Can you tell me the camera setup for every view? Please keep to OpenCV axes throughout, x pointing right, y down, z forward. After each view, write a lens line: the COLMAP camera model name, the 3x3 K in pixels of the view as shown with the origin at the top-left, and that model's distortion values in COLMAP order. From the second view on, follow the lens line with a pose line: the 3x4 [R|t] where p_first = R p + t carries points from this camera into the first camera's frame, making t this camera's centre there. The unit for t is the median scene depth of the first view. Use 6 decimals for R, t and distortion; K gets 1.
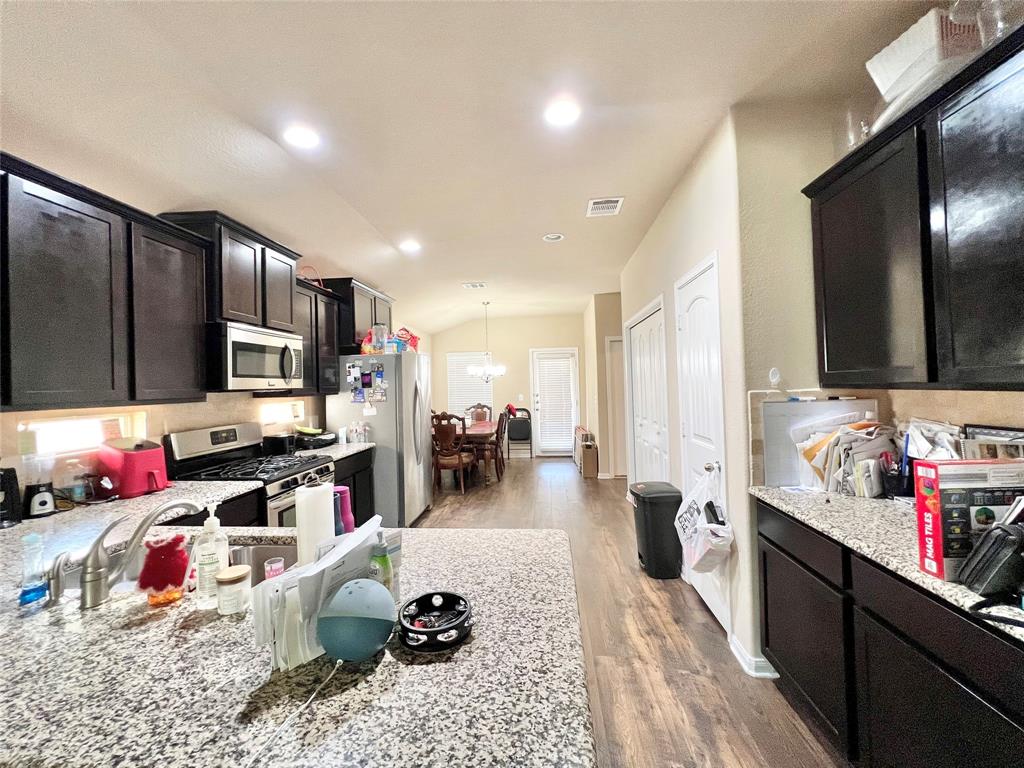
lens RADIAL K [[404.9, 0, 512.0], [0, 404.9, 377.2], [0, 0, 1]] dist [0.000122, -0.000046]
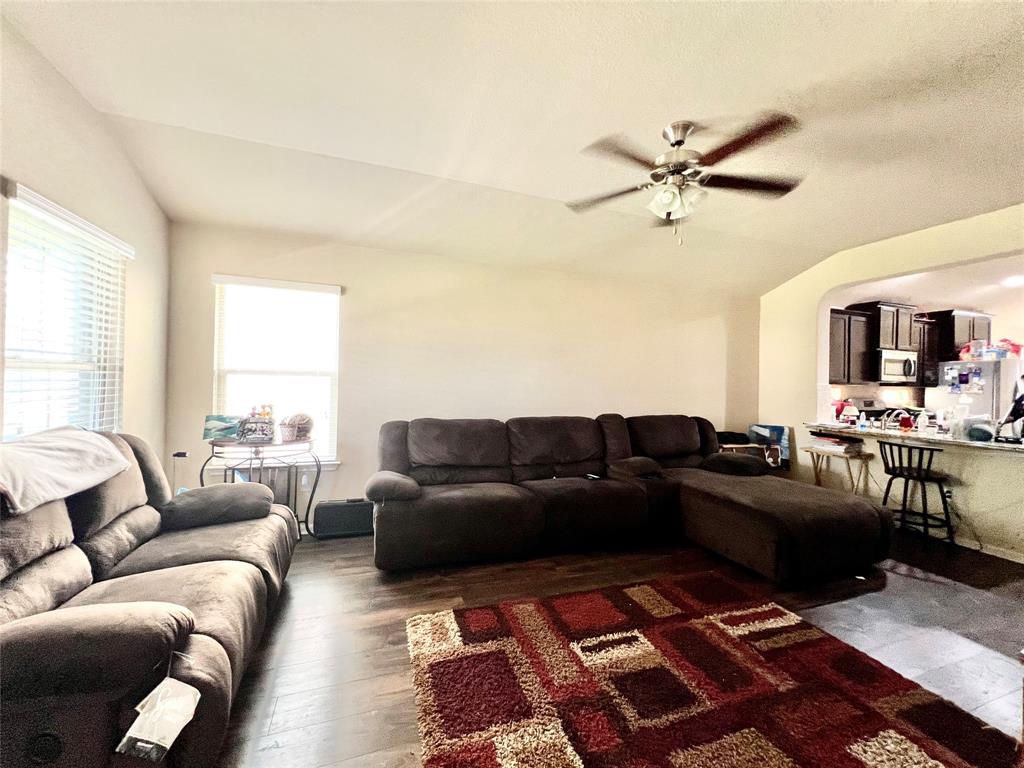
lens RADIAL K [[404.9, 0, 511.6], [0, 404.9, 379.2], [0, 0, 1]] dist [0.000122, -0.000046]
pose [[0.418851, 0.031411, -0.907512, 0.284898], [-0.019145, 0.999485, 0.025758, 0.002830], [0.907853, 0.006586, 0.419236, -1.101873]]
